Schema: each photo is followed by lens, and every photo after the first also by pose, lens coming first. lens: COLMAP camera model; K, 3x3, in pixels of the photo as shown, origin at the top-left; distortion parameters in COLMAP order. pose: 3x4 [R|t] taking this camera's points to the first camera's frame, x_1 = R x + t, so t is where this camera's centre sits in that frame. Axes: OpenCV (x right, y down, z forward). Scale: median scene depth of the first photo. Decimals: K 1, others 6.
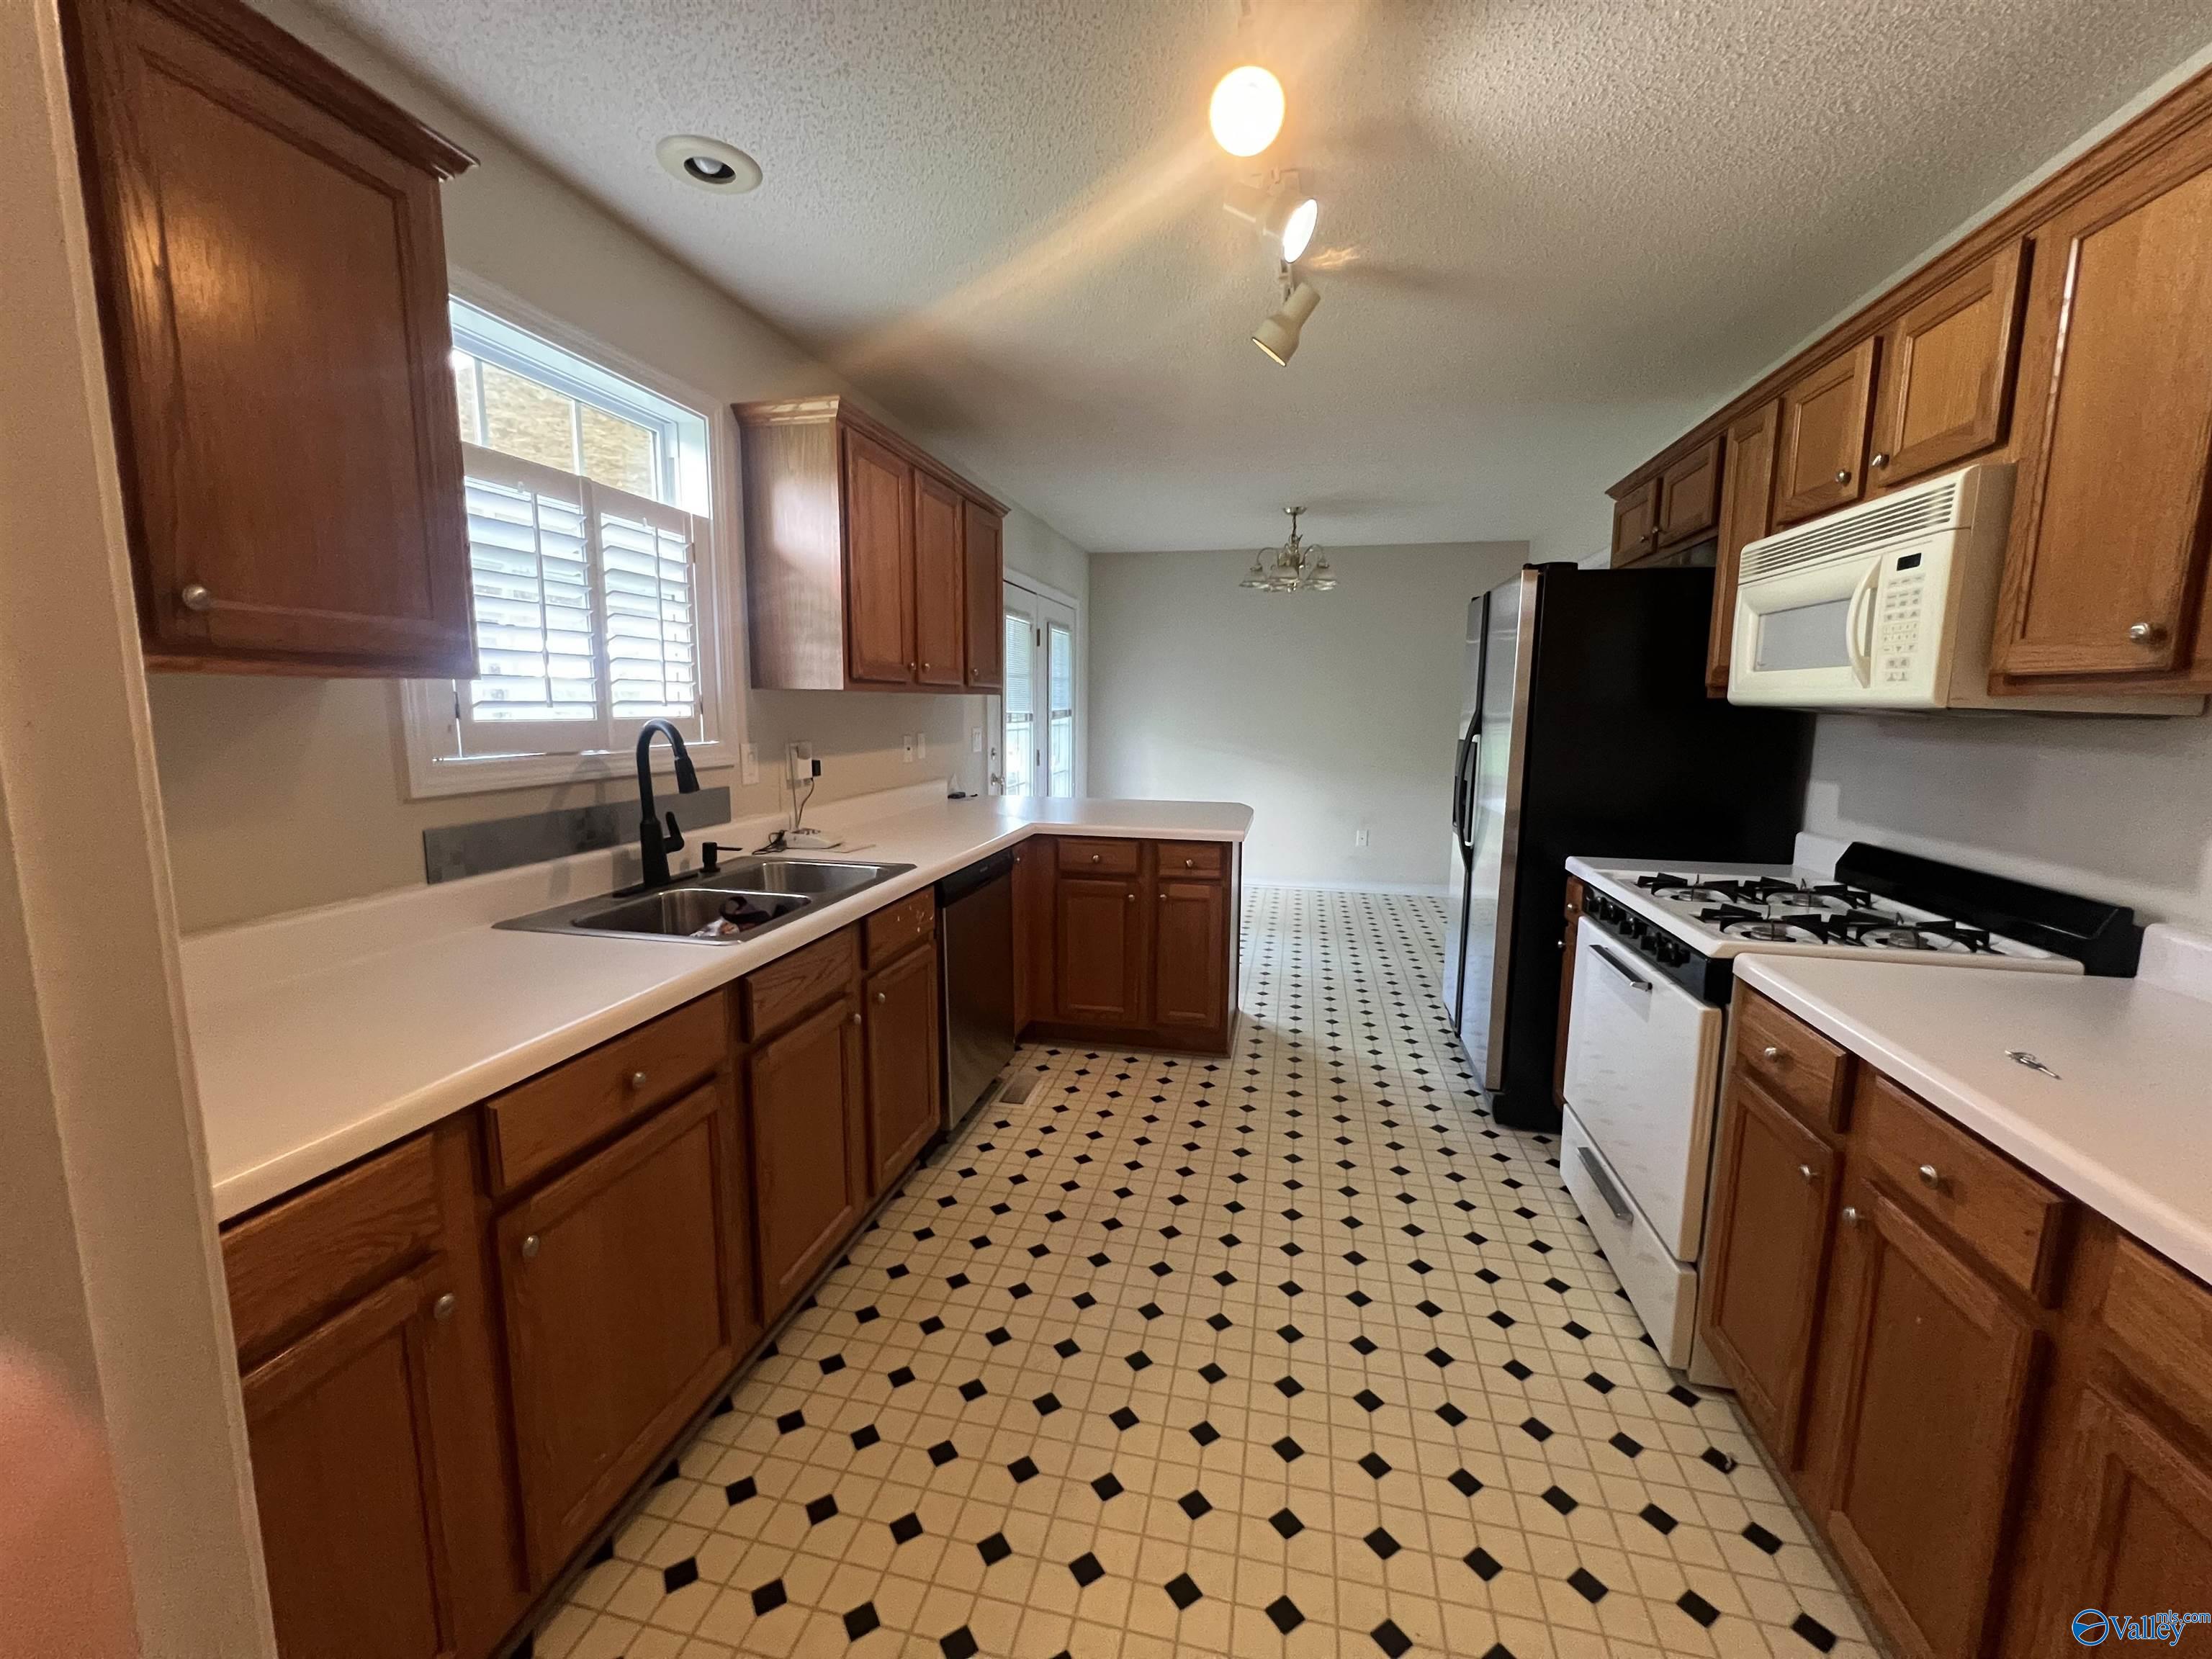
lens RADIAL K [[884.5, 0, 1099.7], [0, 884.5, 823.4], [0, 0, 1]] dist [-0.001493, 0.000074]
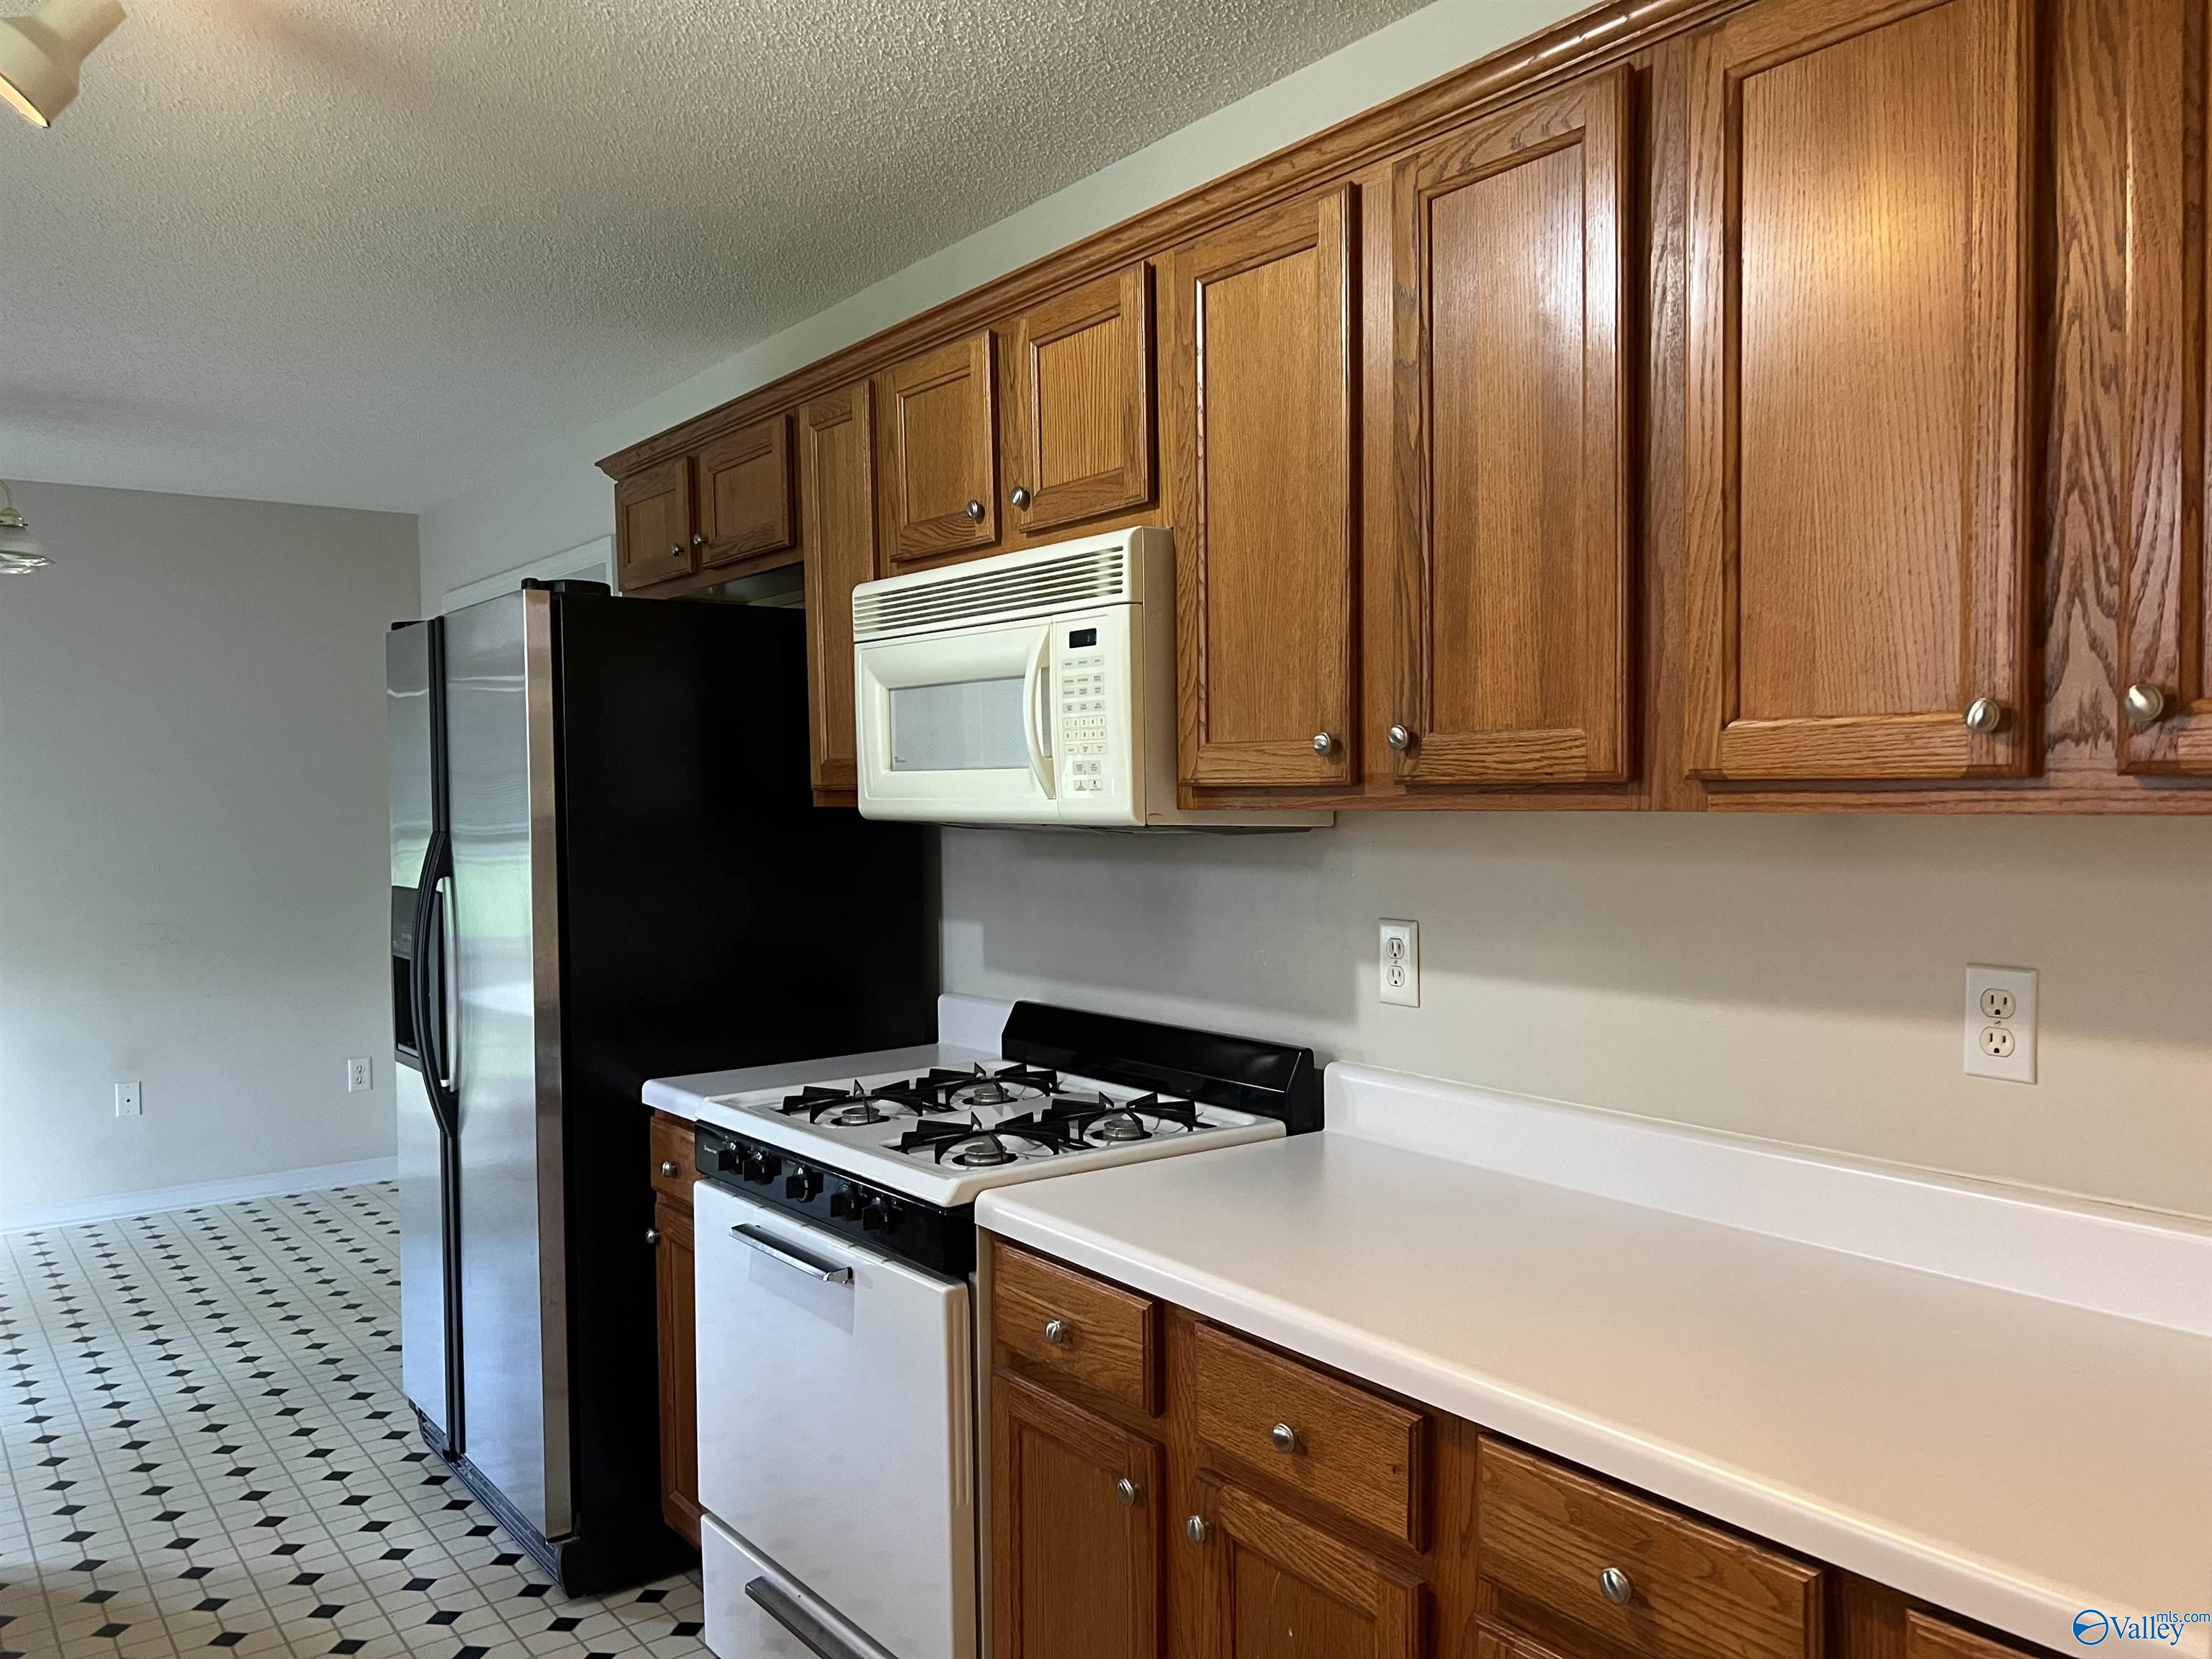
lens RADIAL K [[1665.9, 0, 1106.4], [0, 1665.9, 851.4], [0, 0, 1]] dist [0.085720, -0.099411]
pose [[0.644758, -0.046255, 0.762986, -0.170958], [0.121703, 0.991647, -0.042727, -0.043379], [-0.754636, 0.120406, 0.645001, 0.064401]]
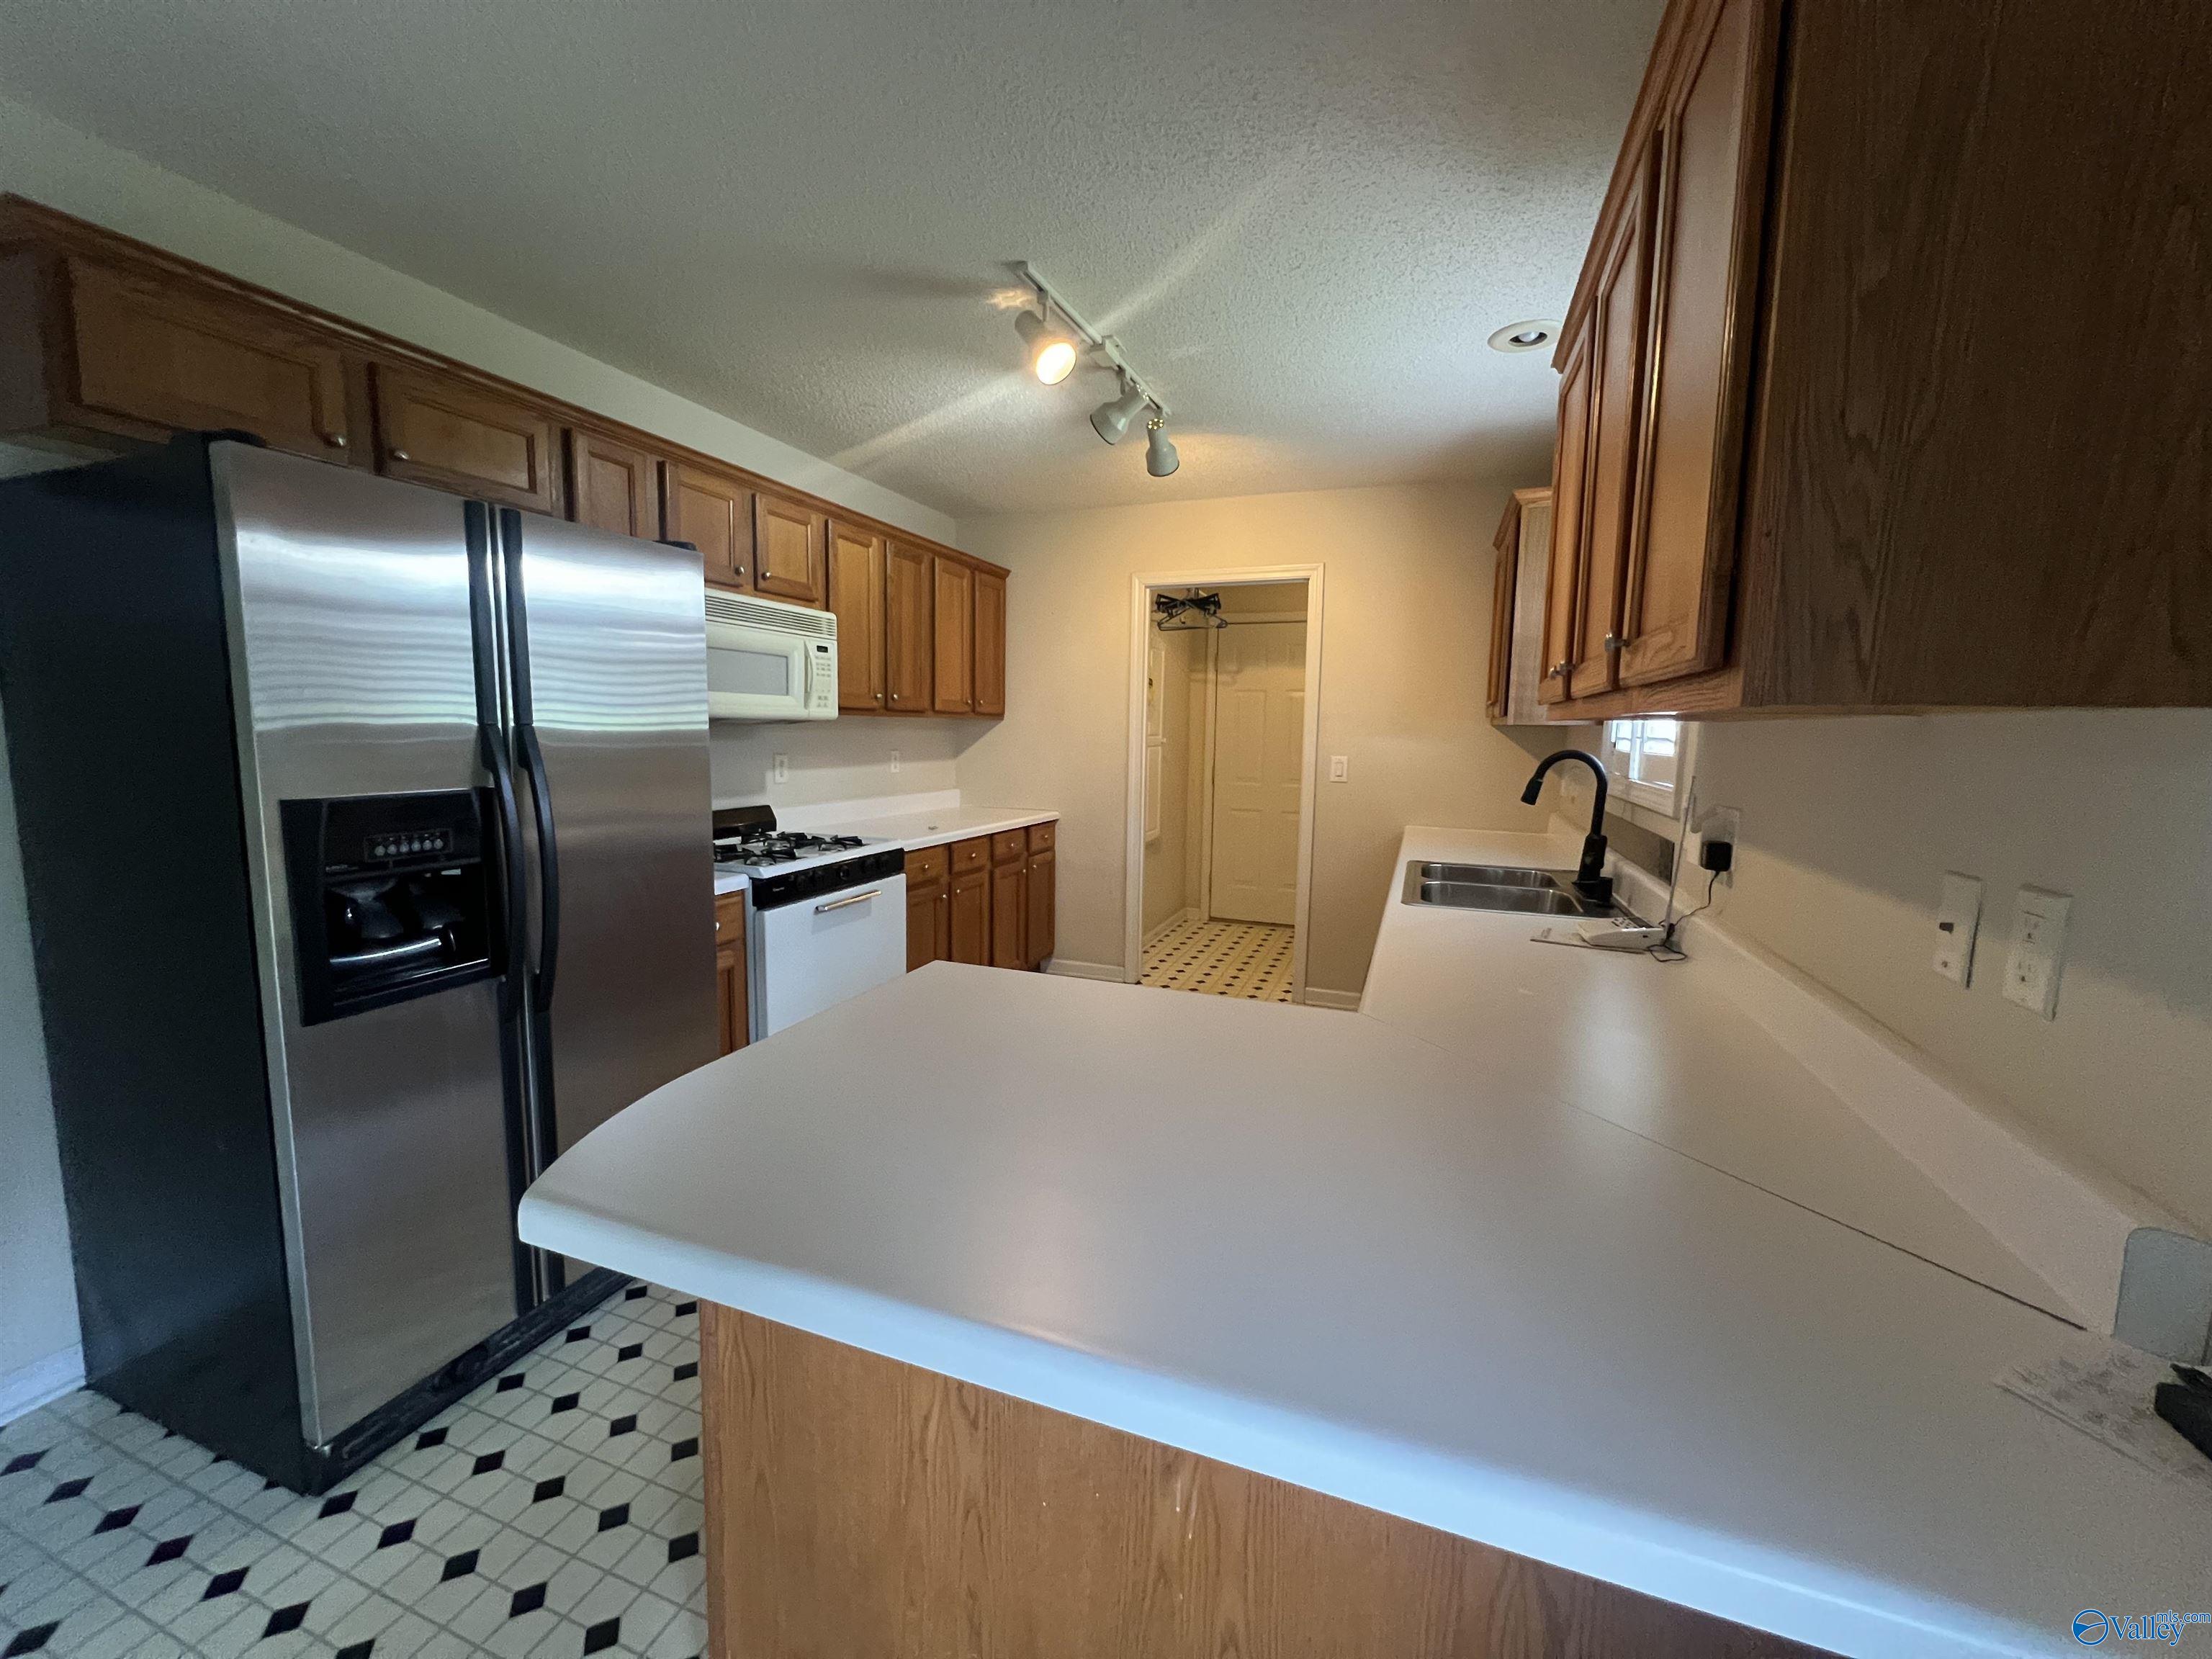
lens RADIAL K [[884.5, 0, 1099.7], [0, 884.5, 823.4], [0, 0, 1]] dist [-0.001493, 0.000074]
pose [[-0.990889, -0.038860, 0.128951, 0.000520], [-0.006472, 0.970102, 0.242611, -0.370768], [-0.134523, 0.239566, -0.961515, 2.725172]]
